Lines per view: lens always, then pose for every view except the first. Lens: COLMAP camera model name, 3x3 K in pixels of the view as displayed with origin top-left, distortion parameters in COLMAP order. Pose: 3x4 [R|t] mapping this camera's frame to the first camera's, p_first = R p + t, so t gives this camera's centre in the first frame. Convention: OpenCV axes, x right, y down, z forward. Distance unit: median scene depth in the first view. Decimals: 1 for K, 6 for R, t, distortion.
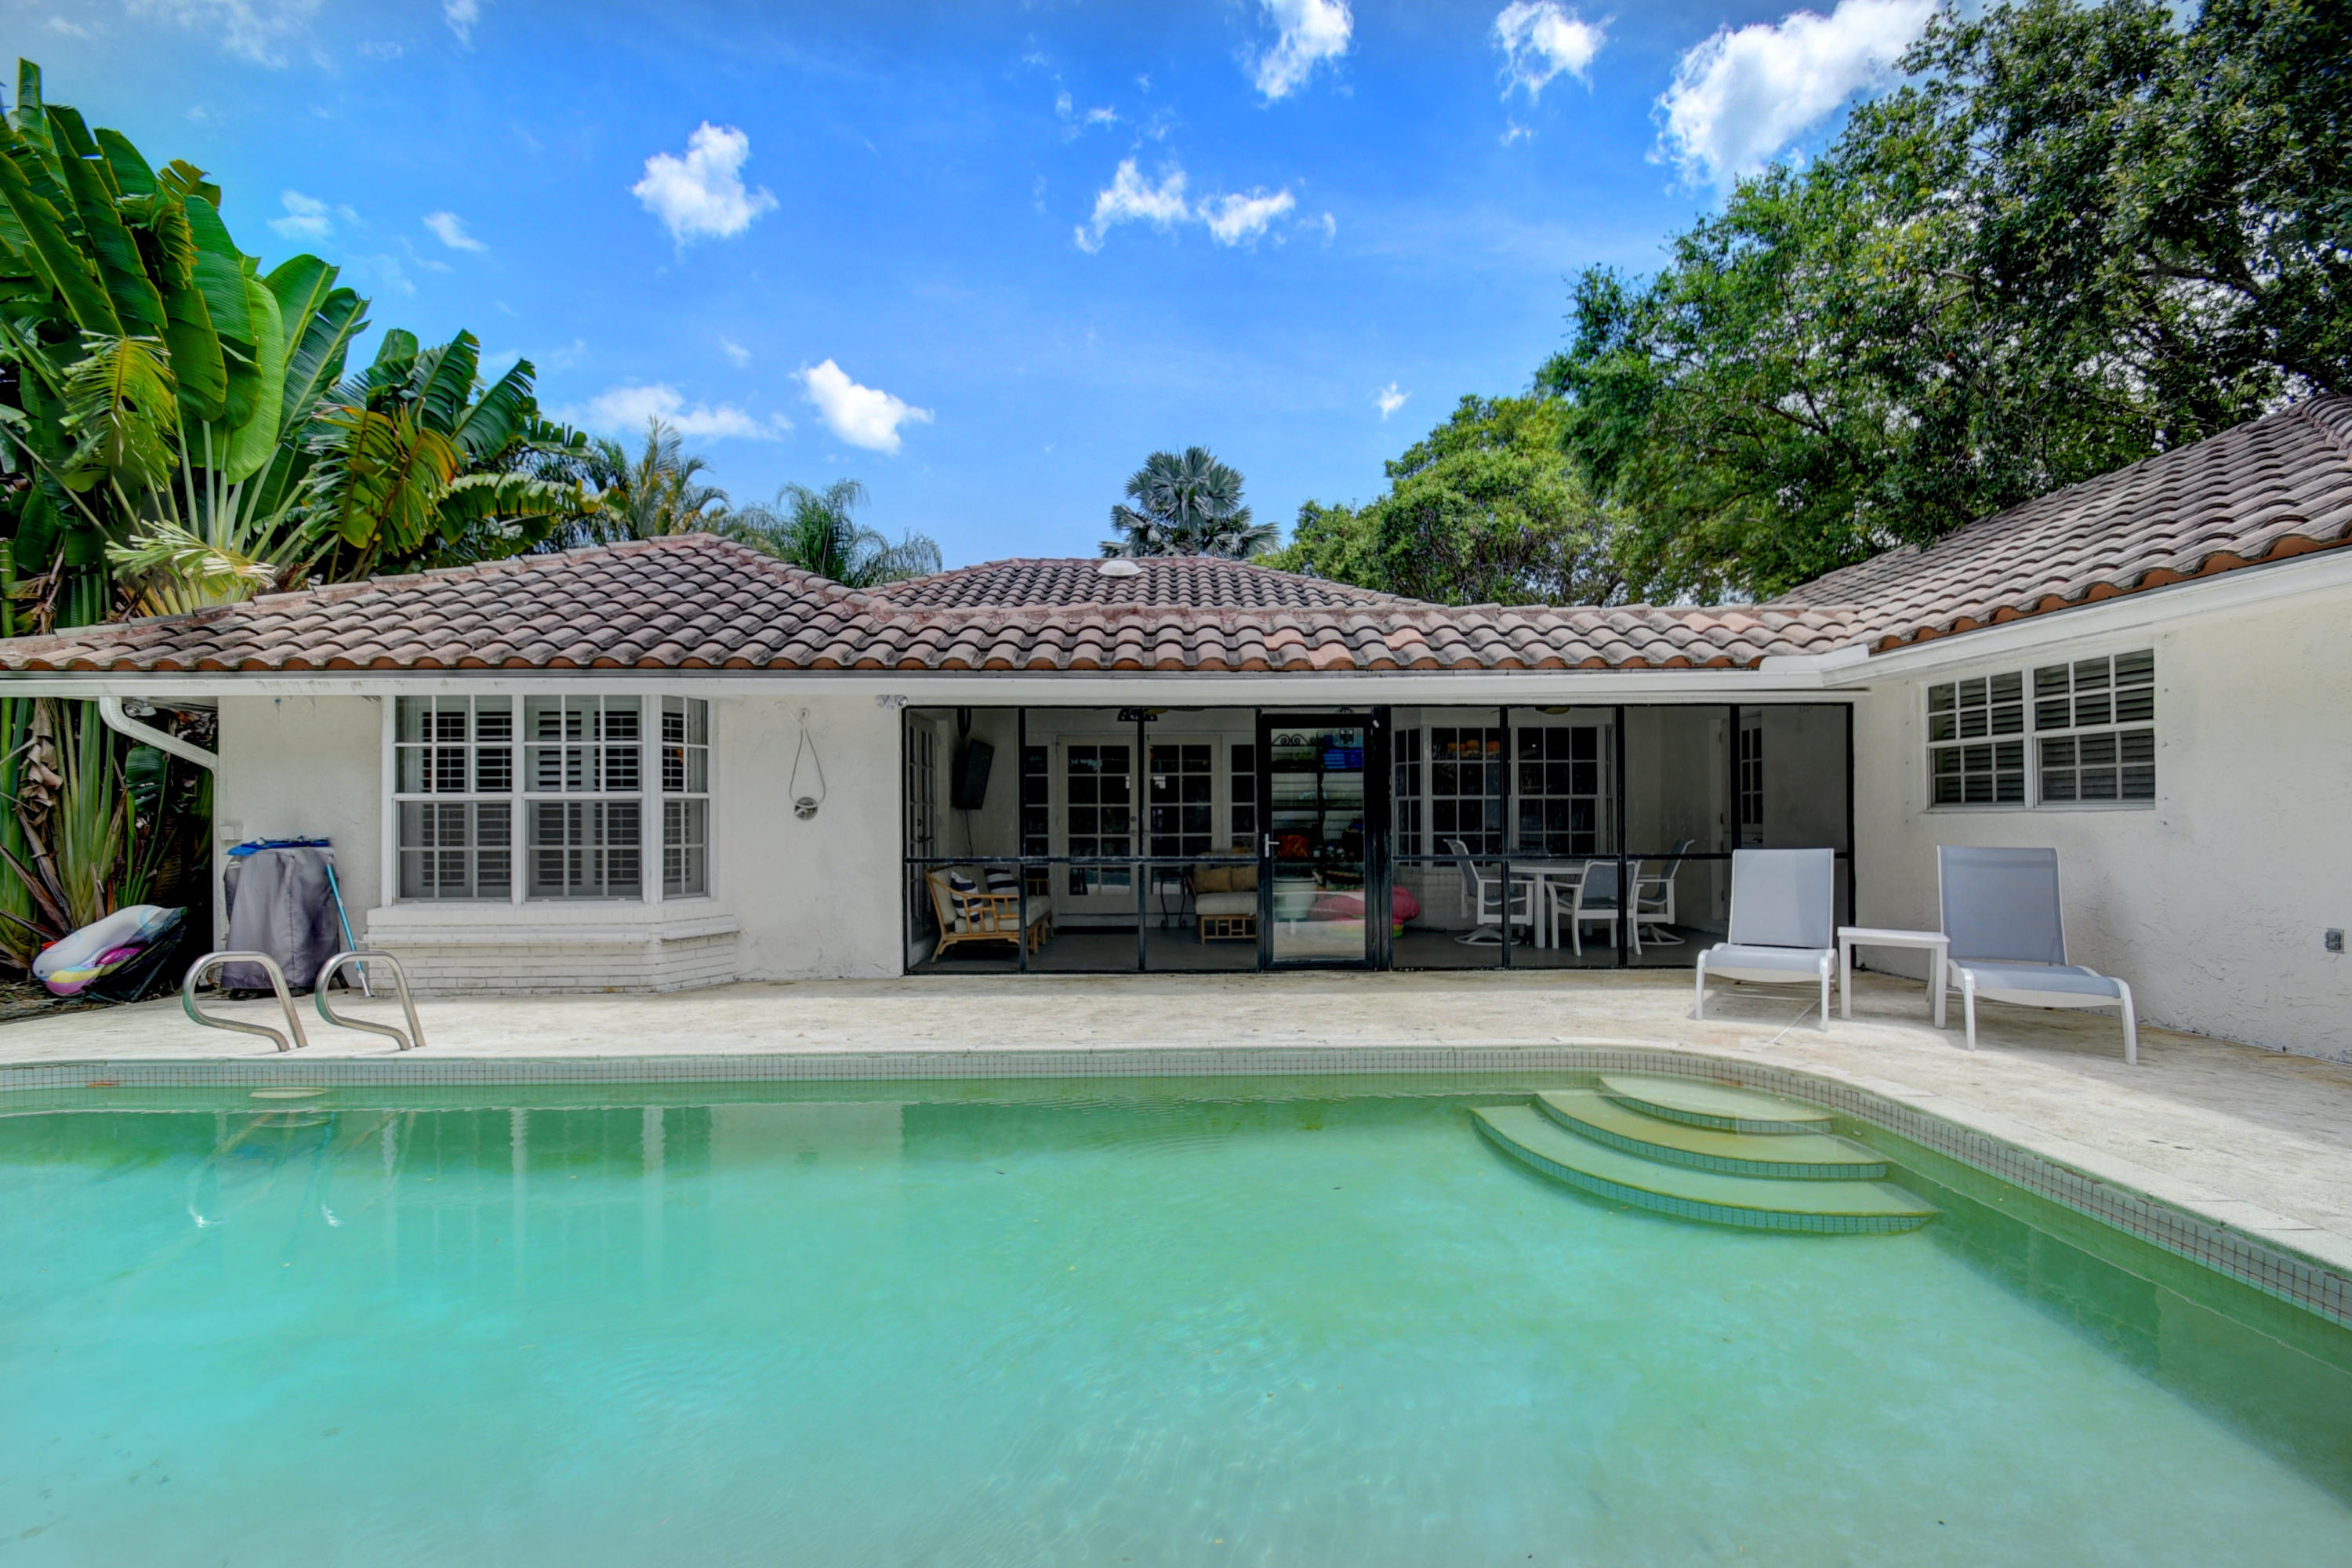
lens RADIAL K [[1036.1, 0, 1180.1], [0, 1036.1, 797.2], [0, 0, 1]] dist [0.000571, -0.011334]
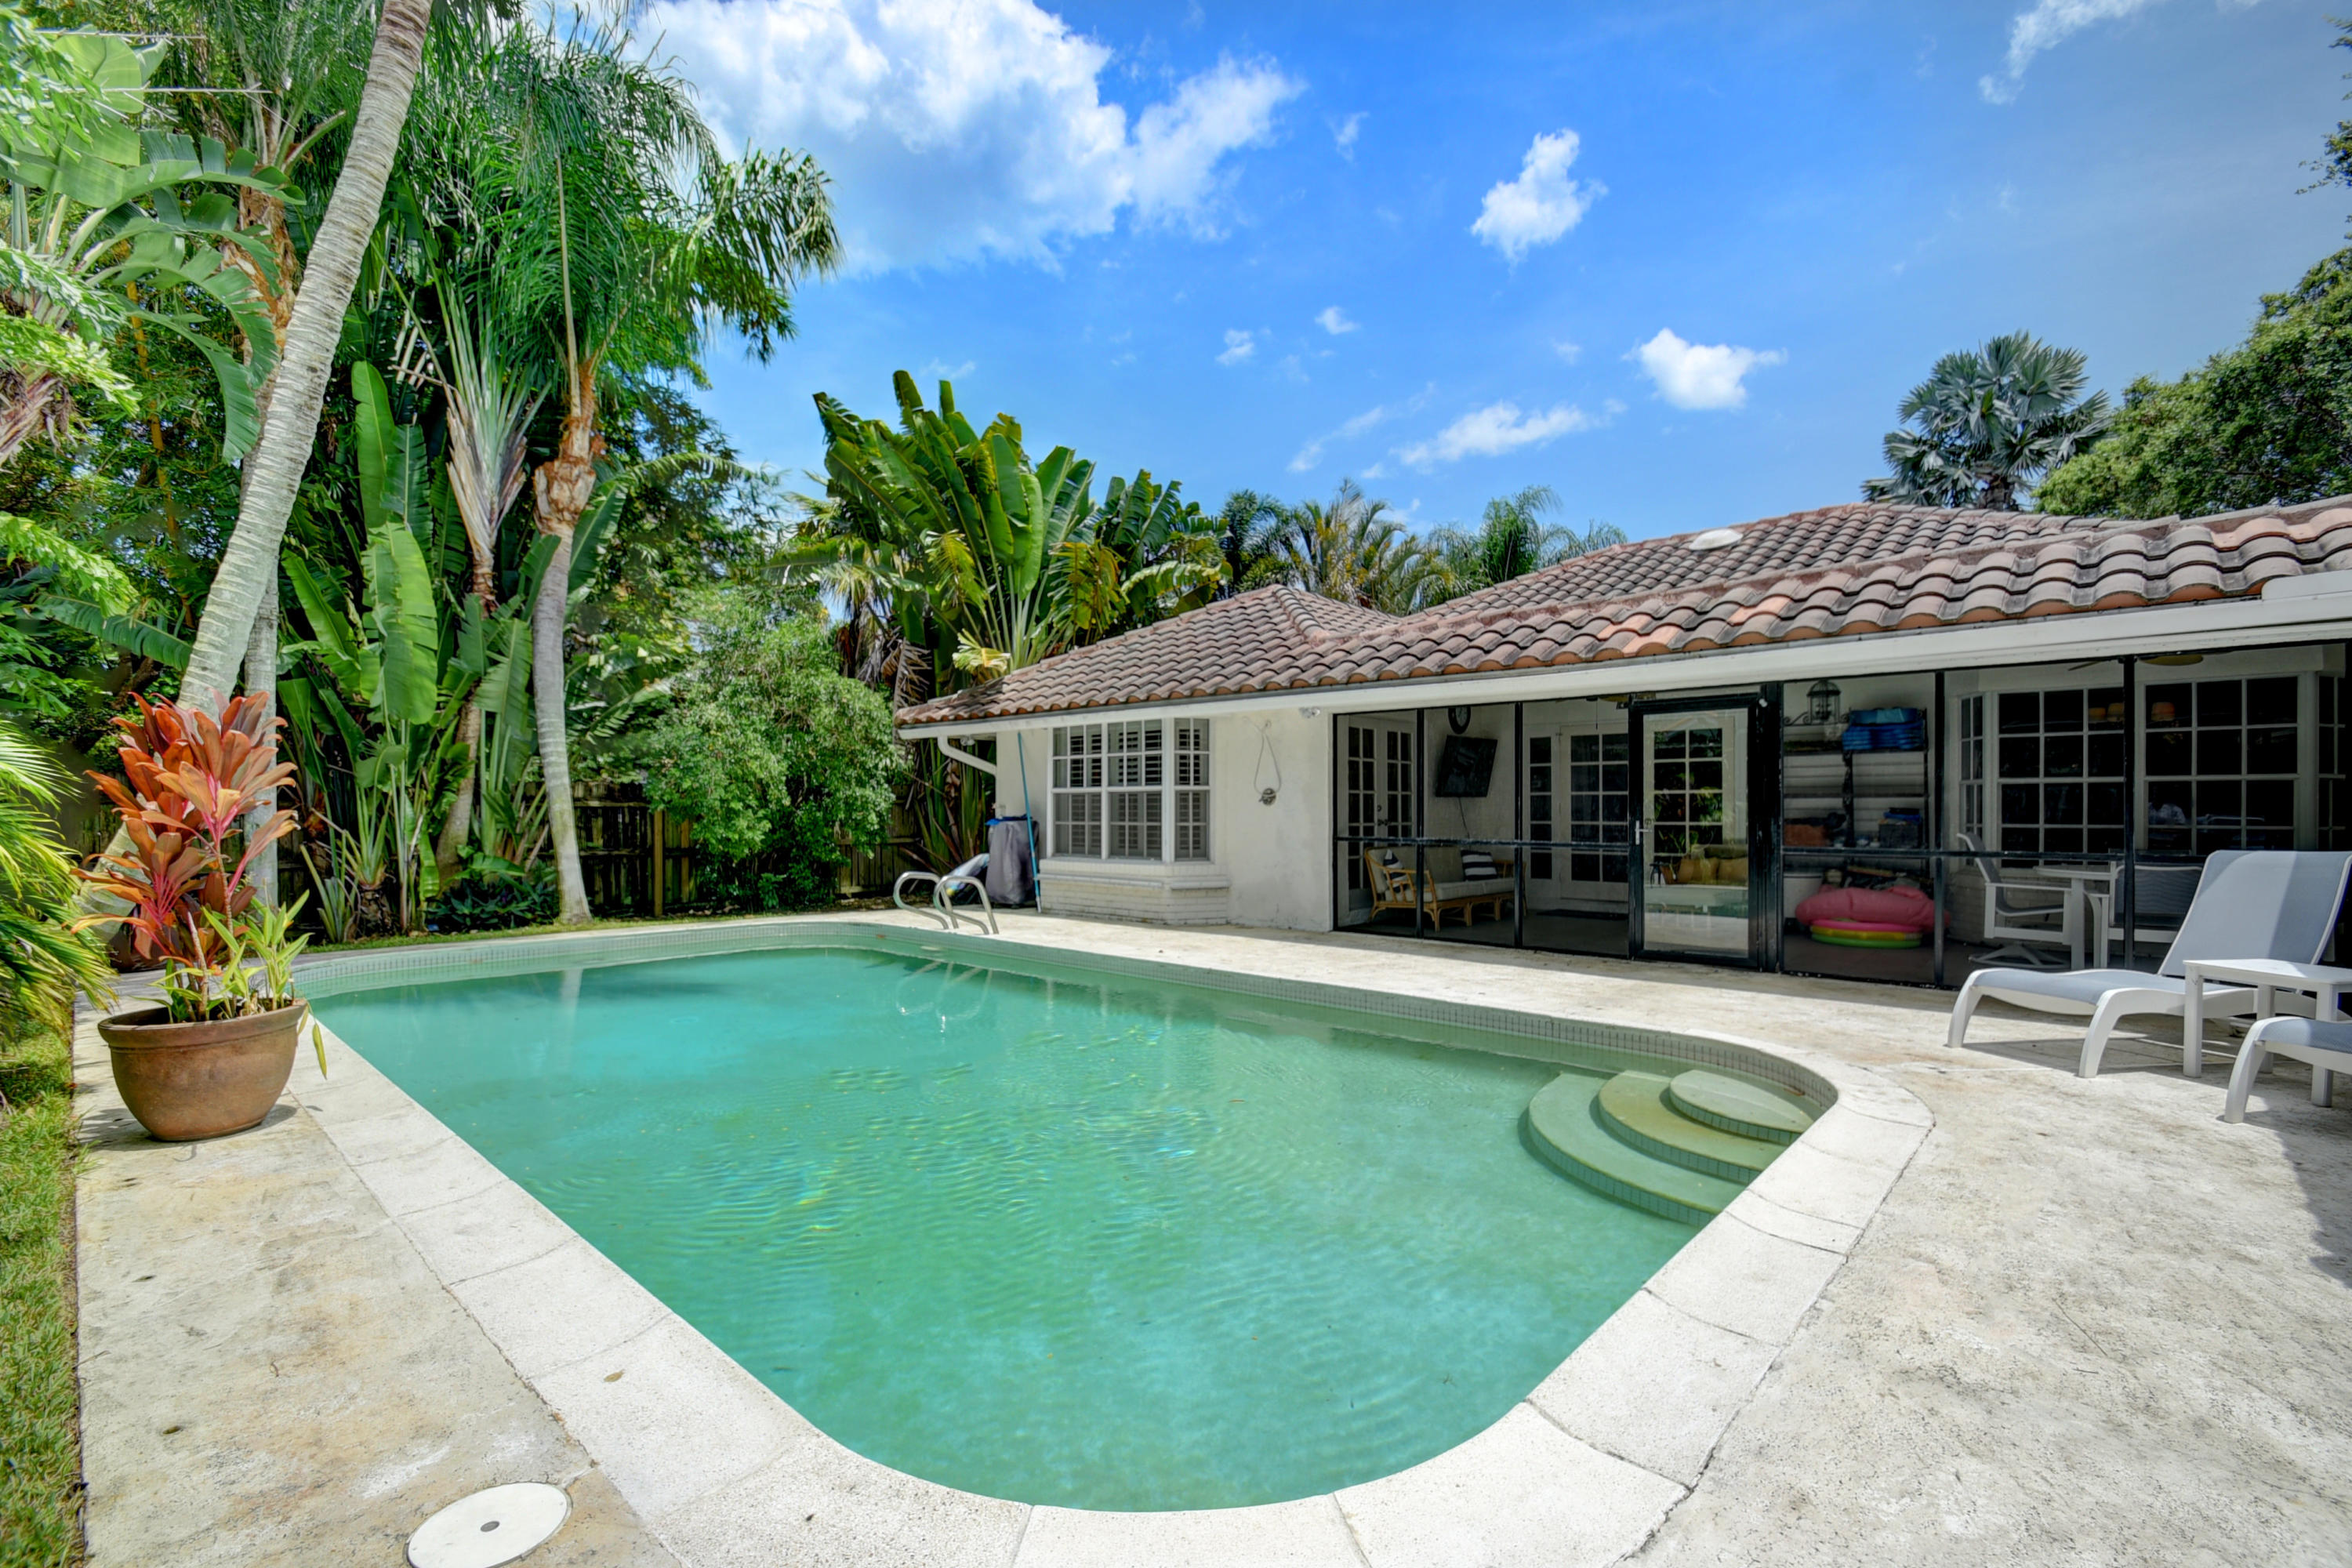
lens RADIAL K [[1024.9, 0, 1176.1], [0, 1024.9, 801.7], [0, 0, 1]] dist [0.000078, 0.000106]
pose [[0.712159, 0.001542, -0.702017, 0.373646], [0.009764, 0.999879, 0.012101, 0.000020], [0.701950, -0.015472, 0.712058, -0.005805]]
